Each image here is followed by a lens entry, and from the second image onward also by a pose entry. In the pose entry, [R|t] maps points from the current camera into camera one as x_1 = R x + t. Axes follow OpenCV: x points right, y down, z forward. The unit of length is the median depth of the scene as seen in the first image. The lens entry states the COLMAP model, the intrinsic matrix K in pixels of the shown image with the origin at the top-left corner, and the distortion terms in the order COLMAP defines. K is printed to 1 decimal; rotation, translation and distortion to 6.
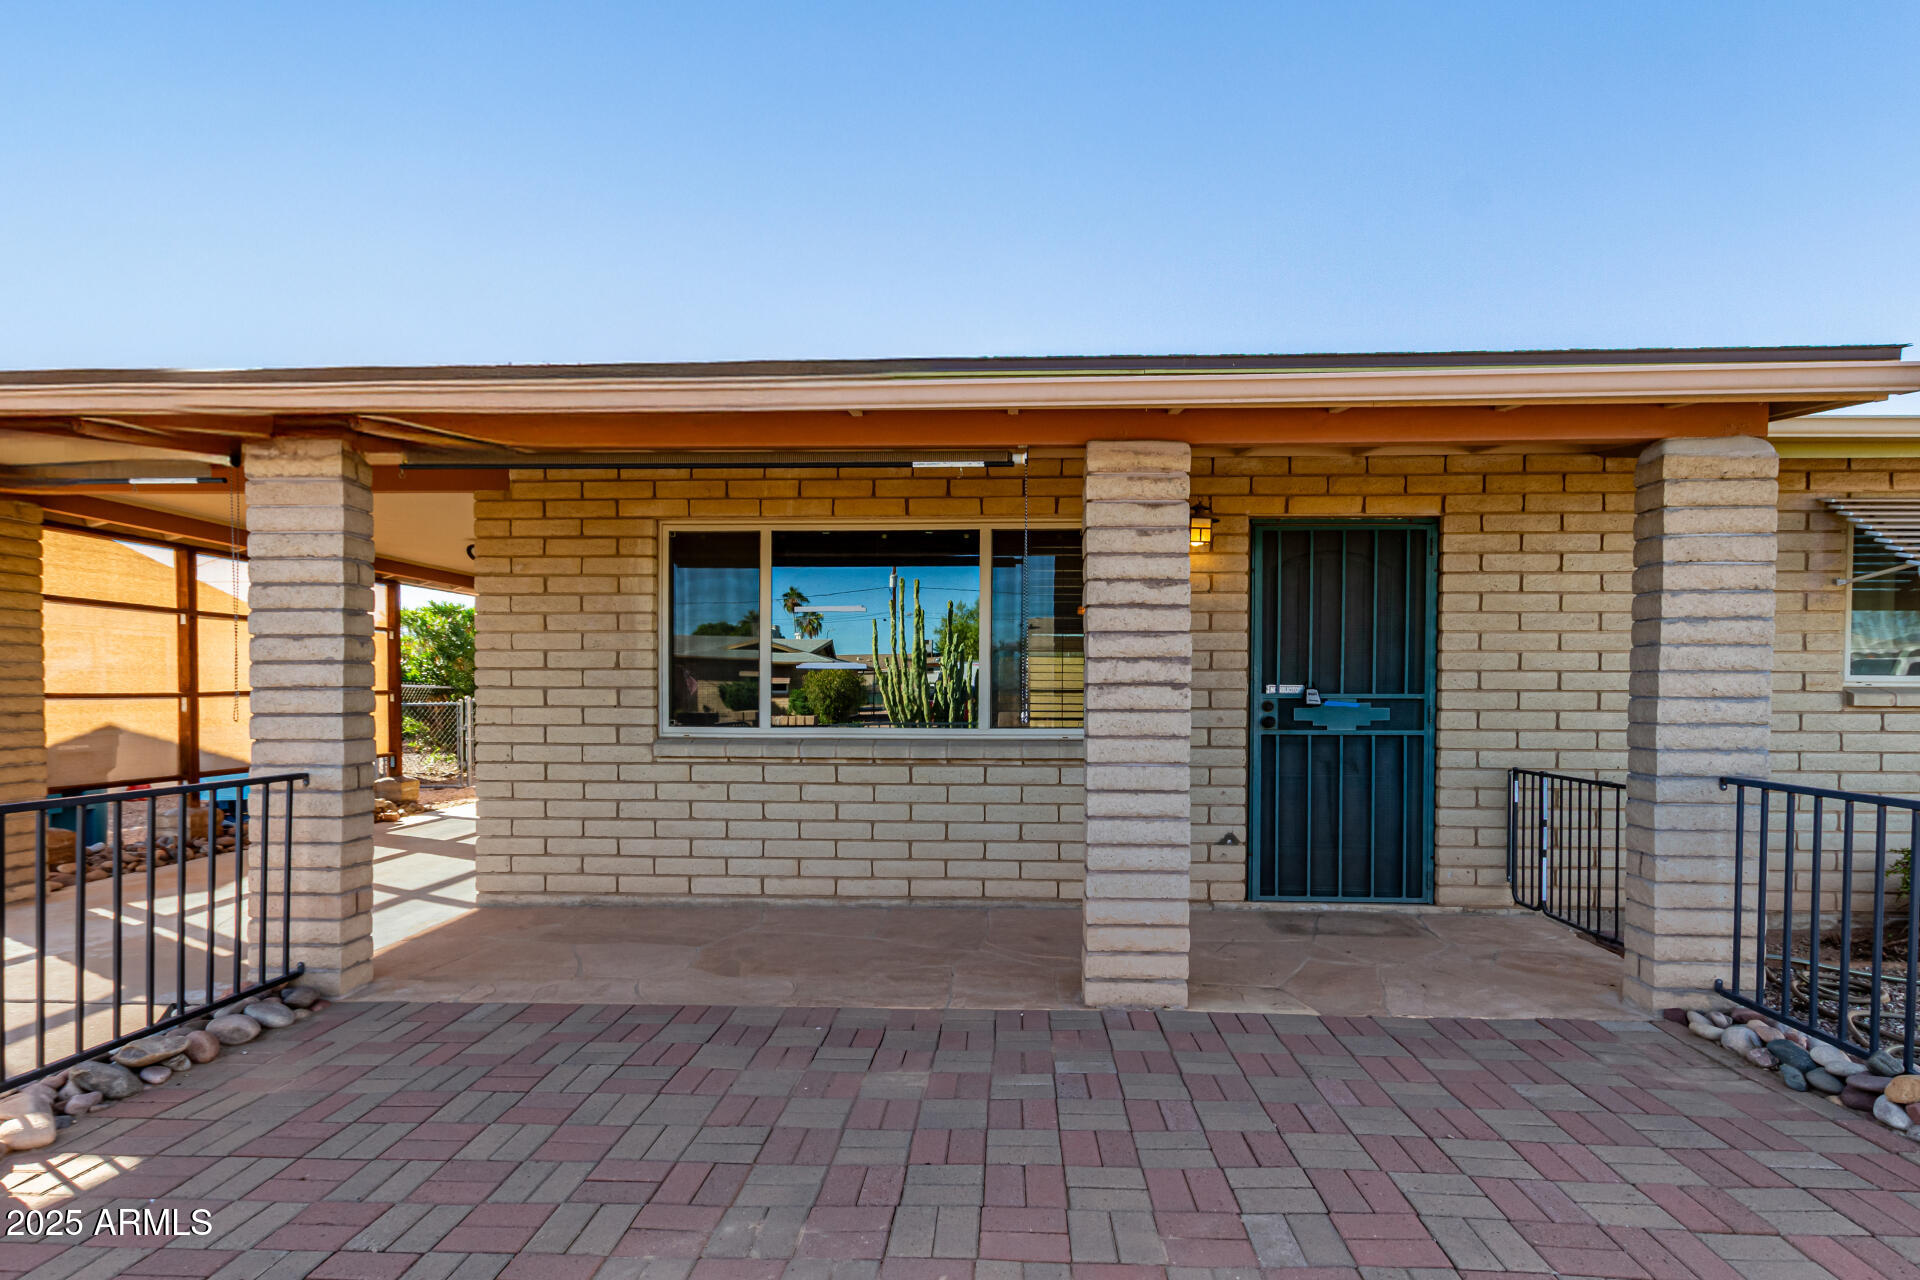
lens RADIAL K [[729.5, 0, 989.0], [0, 729.5, 704.4], [0, 0, 1]] dist [0.006783, 0.000075]
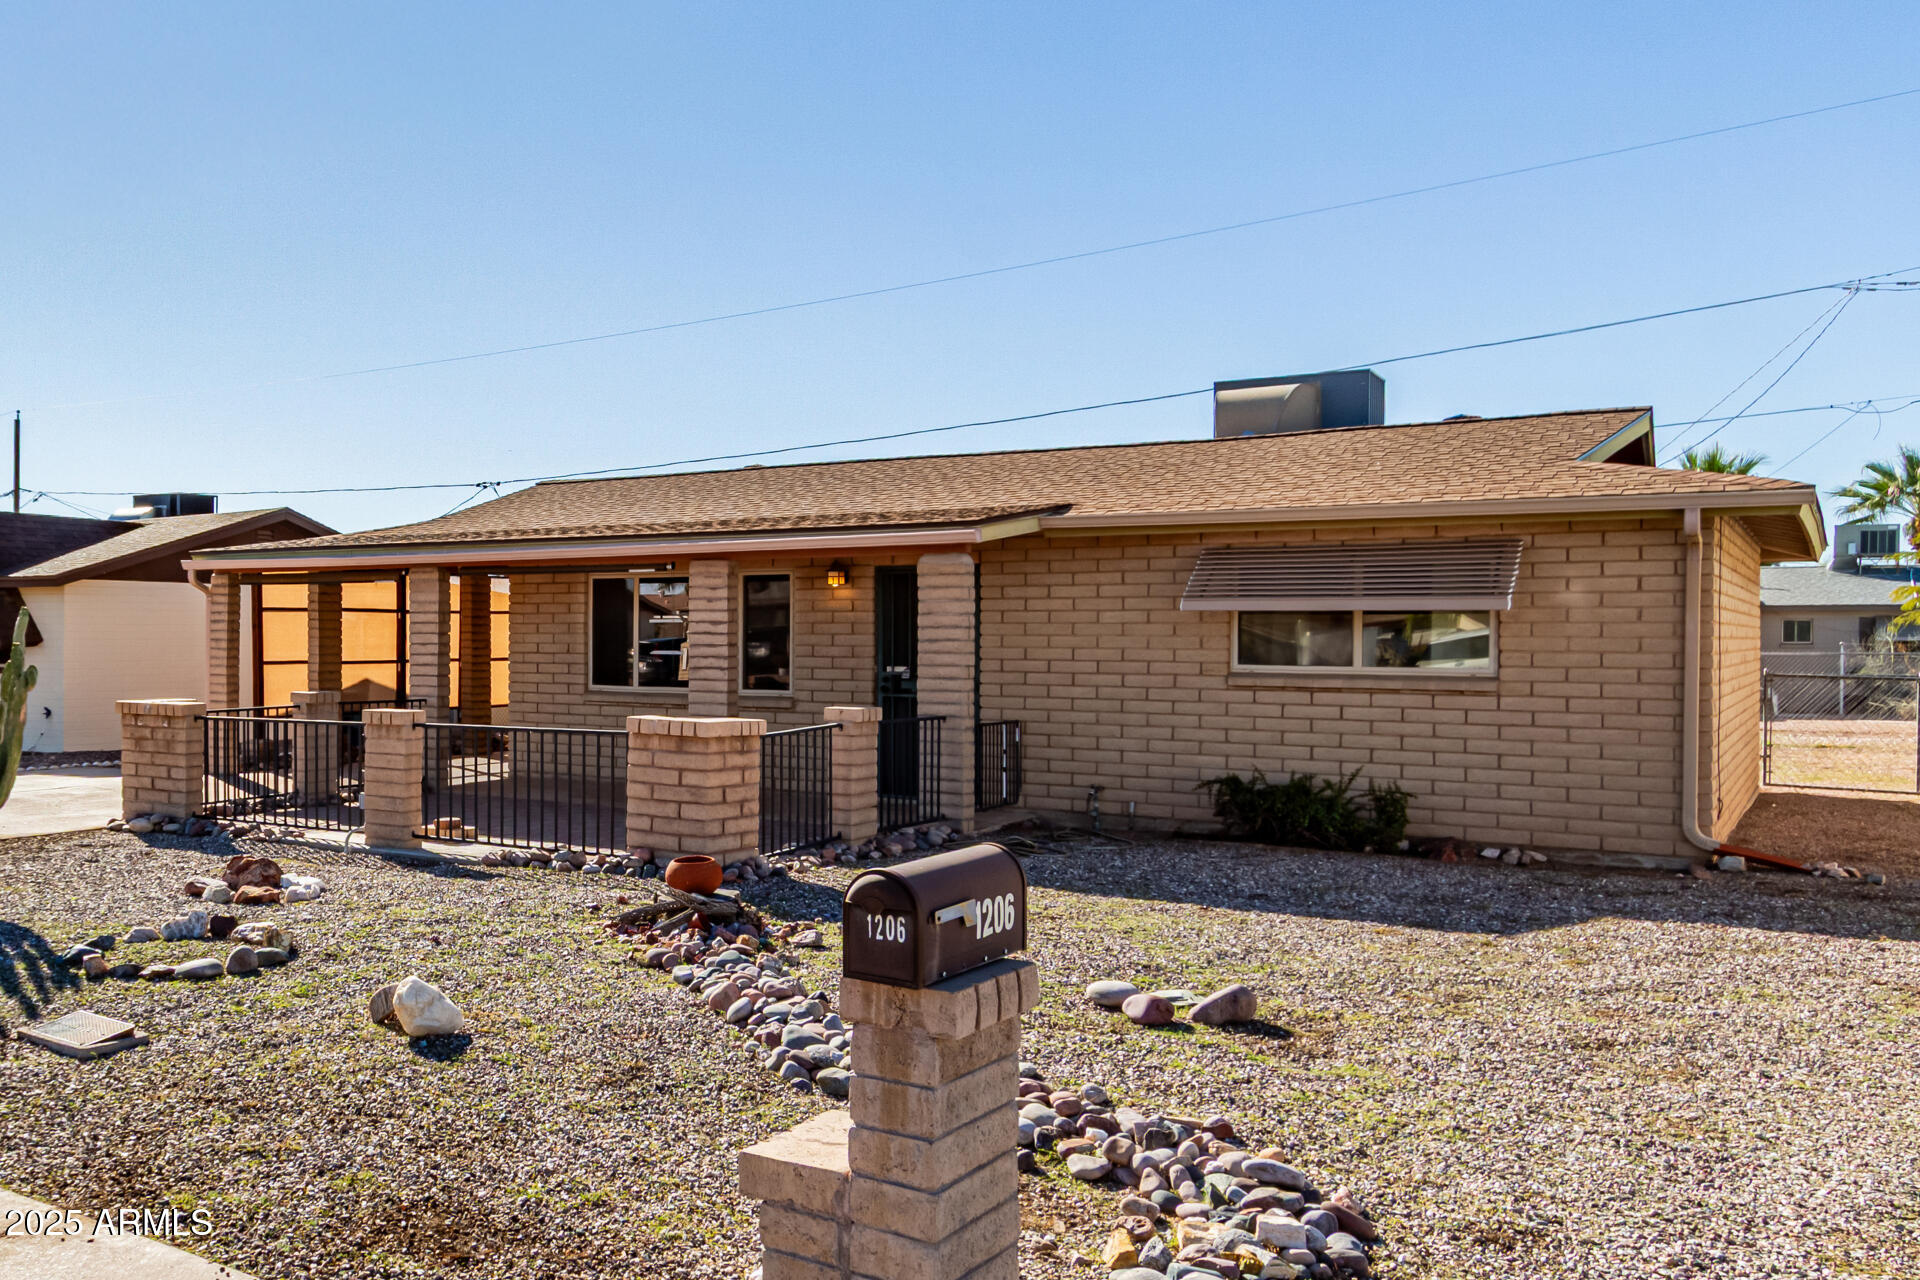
lens RADIAL K [[1032.4, 0, 977.2], [0, 1032.4, 667.2], [0, 0, 1]] dist [0.003457, -0.001064]
pose [[0.943523, 0.013042, -0.331049, 1.369752], [-0.014026, 0.999901, -0.000582, -0.026555], [0.331009, 0.005193, 0.943613, -1.159099]]
